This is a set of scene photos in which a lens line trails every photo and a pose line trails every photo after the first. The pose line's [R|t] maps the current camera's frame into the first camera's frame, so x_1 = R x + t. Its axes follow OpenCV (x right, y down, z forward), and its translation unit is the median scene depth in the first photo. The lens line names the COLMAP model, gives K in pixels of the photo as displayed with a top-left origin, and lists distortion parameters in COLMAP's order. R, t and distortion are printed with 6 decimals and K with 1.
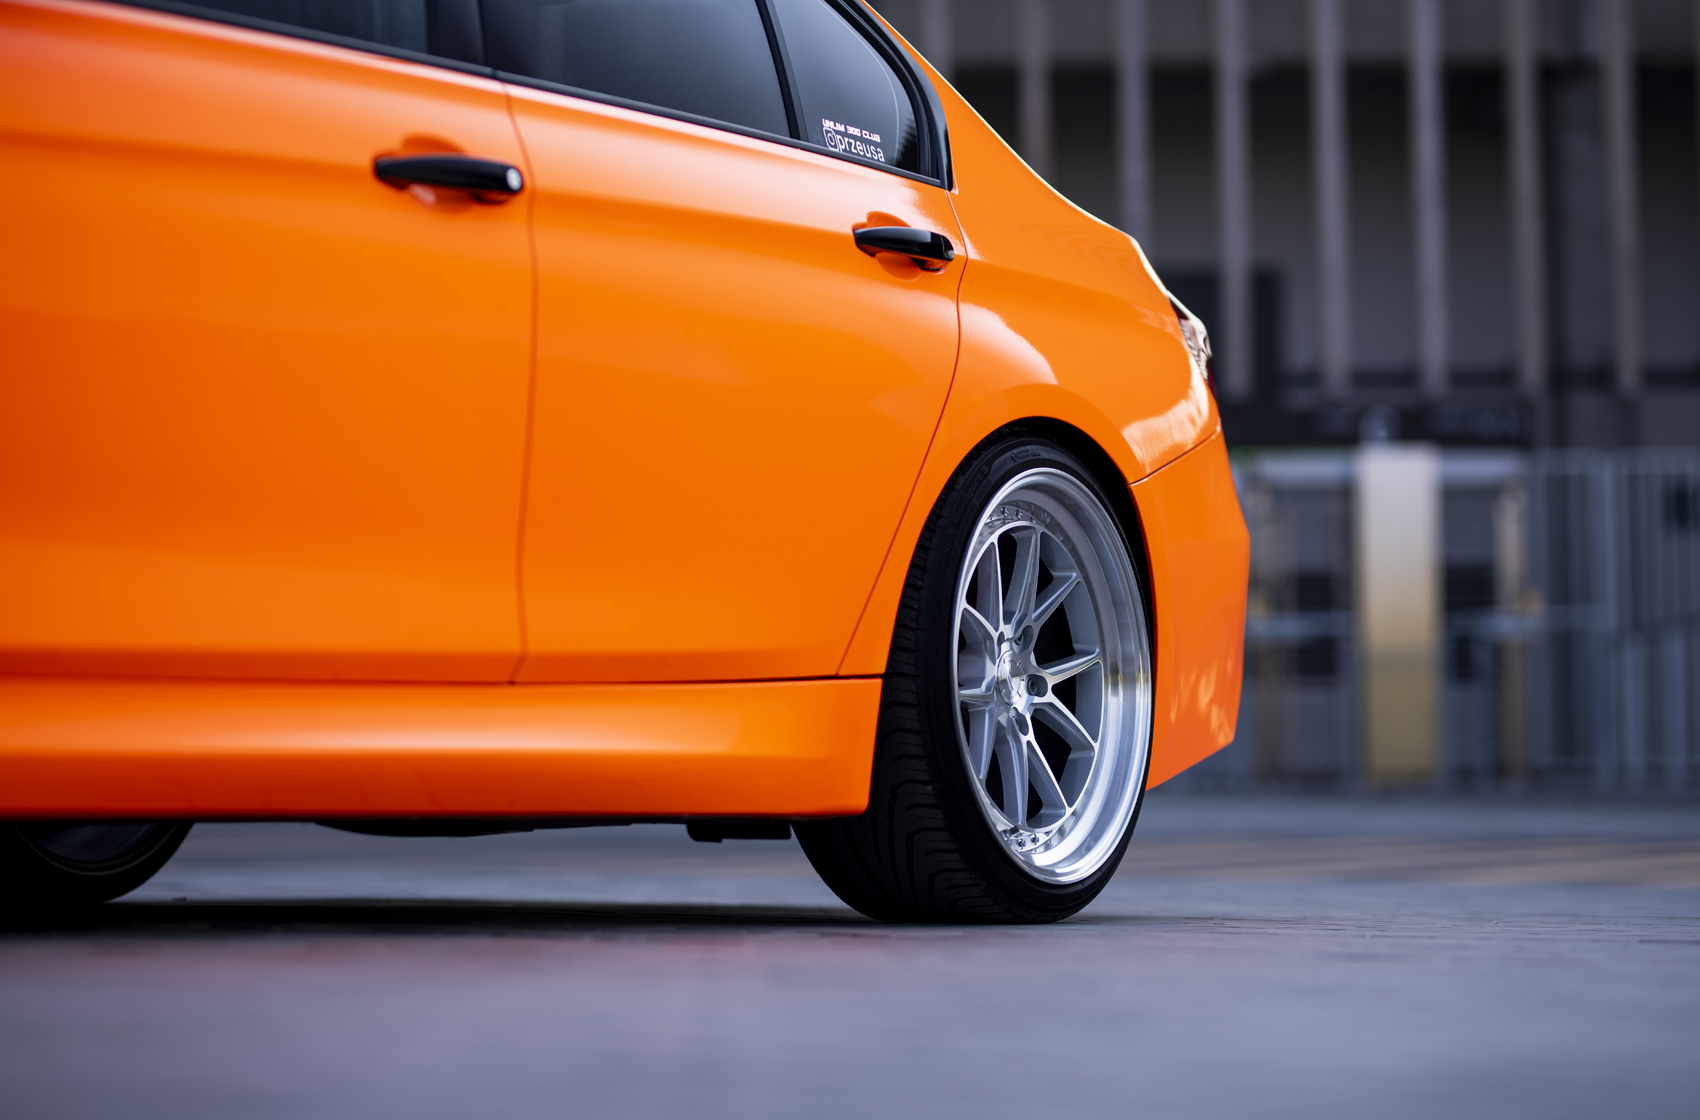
lens RADIAL K [[4338.4, 0, 850.0], [0, 4338.4, 560.0], [0, 0, 1]] dist [-0.035873, -0.117996]
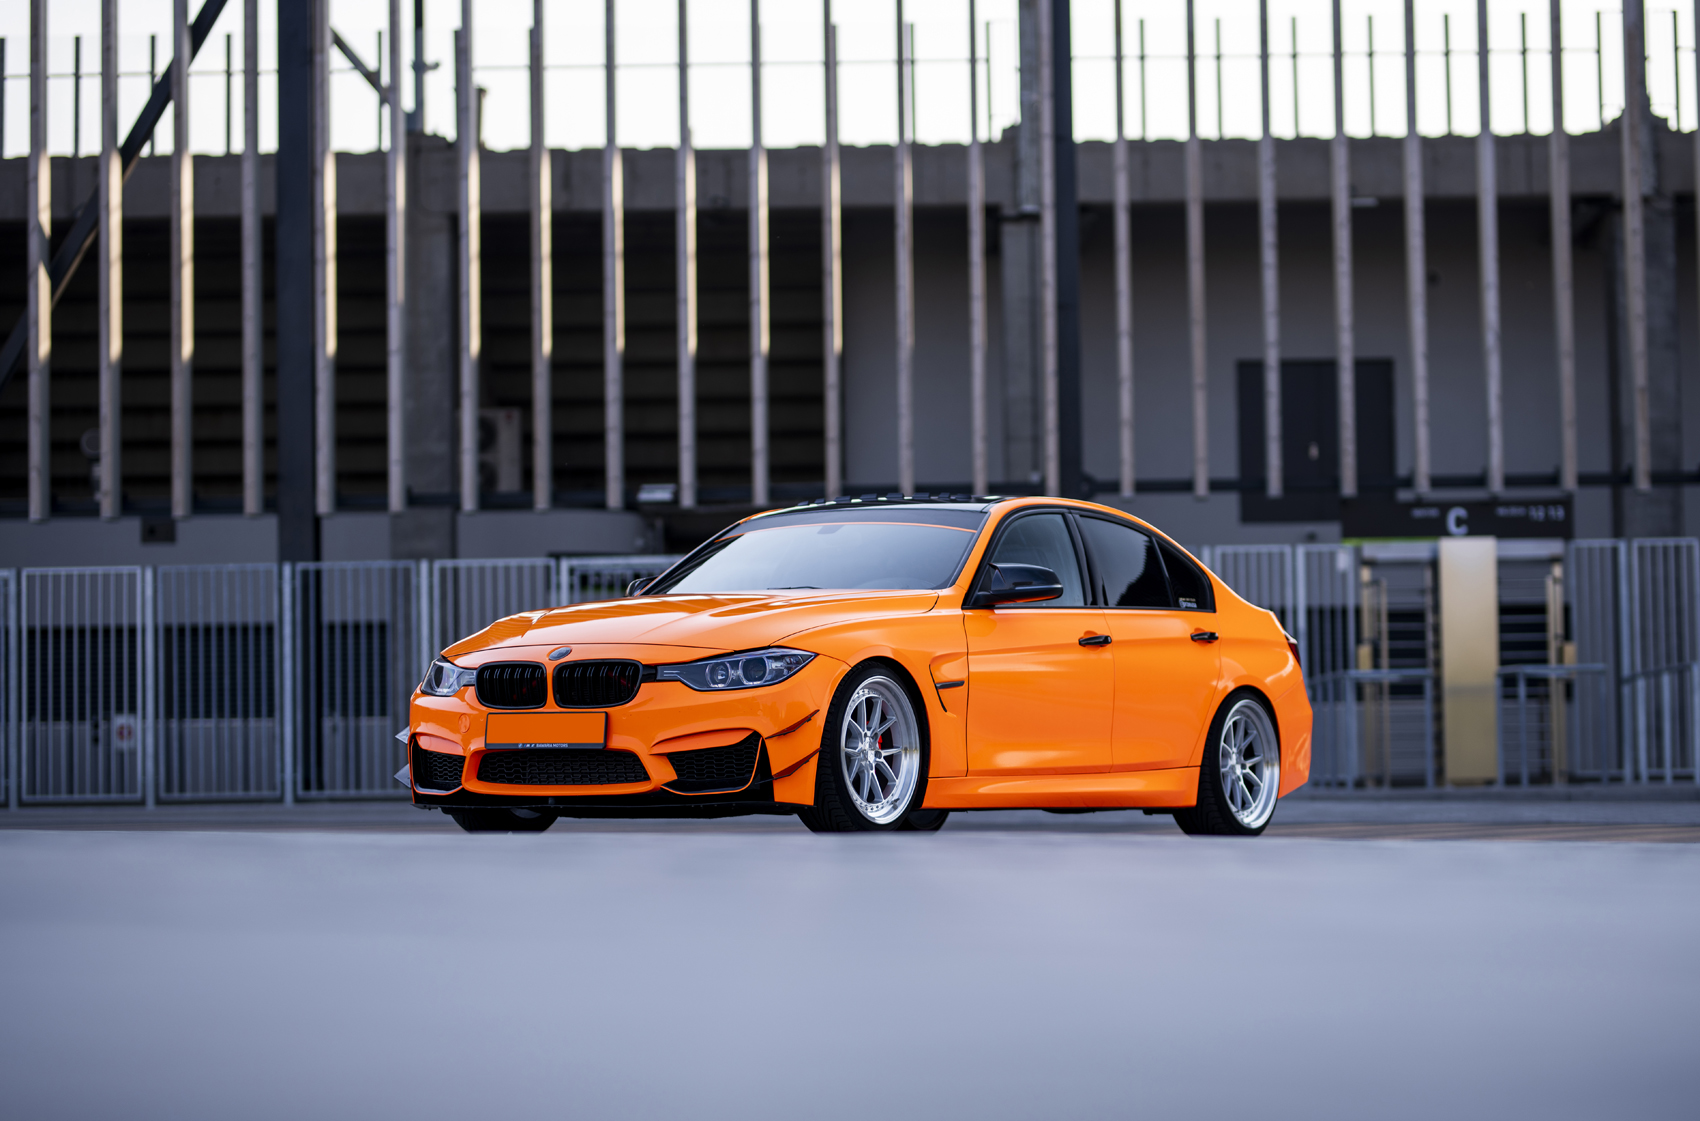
lens RADIAL K [[4338.4, 0, 850.0], [0, 4338.4, 560.5], [0, 0, 1]] dist [-0.035873, -0.117996]
pose [[0.999502, -0.008345, -0.030419, -0.152188], [0.008320, 0.999965, -0.000950, -0.125278], [0.030425, 0.000697, 0.999537, -2.262638]]
